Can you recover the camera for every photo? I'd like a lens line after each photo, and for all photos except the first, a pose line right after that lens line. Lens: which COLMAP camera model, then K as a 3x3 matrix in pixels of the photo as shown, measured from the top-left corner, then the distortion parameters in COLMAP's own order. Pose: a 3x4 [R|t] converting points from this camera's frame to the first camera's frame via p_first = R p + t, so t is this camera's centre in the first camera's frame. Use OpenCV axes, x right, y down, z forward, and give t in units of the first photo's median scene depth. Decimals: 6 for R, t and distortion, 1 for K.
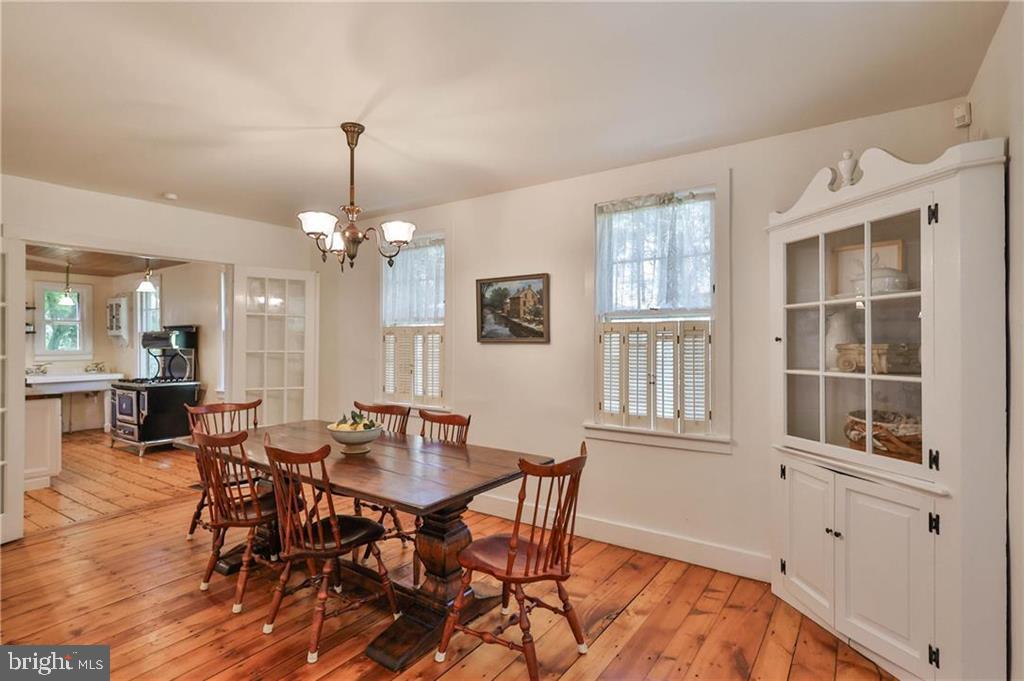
lens RADIAL K [[515.3, 0, 485.5], [0, 515.3, 339.4], [0, 0, 1]] dist [0.000314, 0.000402]
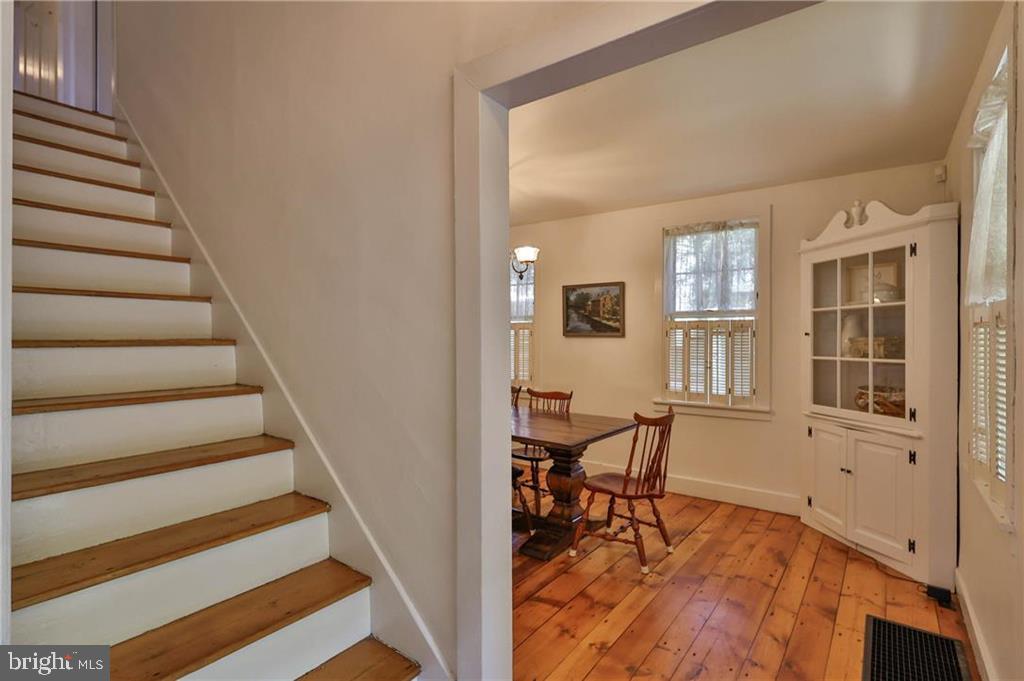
lens RADIAL K [[503.6, 0, 515.6], [0, 503.6, 337.0], [0, 0, 1]] dist [0.001331, 0.000459]
pose [[0.999993, 0.003045, 0.002356, -0.210151], [-0.003057, 0.999983, 0.004971, 0.003504], [-0.002340, -0.004978, 0.999985, -0.337929]]
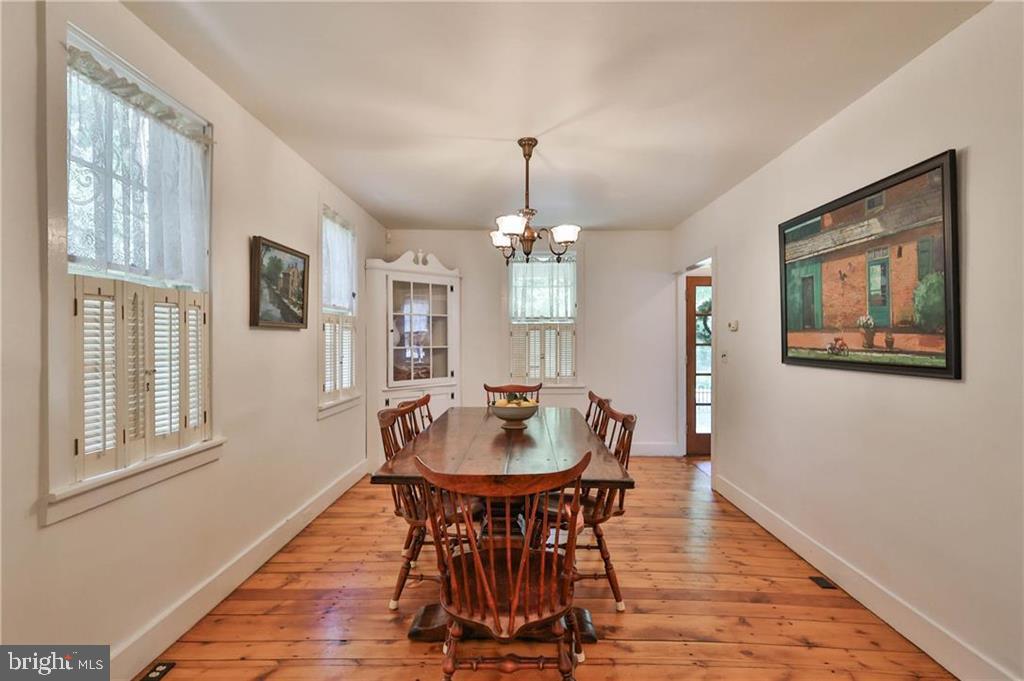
lens RADIAL K [[503.6, 0, 515.6], [0, 503.6, 337.0], [0, 0, 1]] dist [0.001331, 0.000459]
pose [[-0.583894, 0.006779, 0.811802, -1.210671], [-0.002206, 0.999948, -0.009937, 0.040711], [-0.811827, -0.007593, -0.583849, 1.754371]]
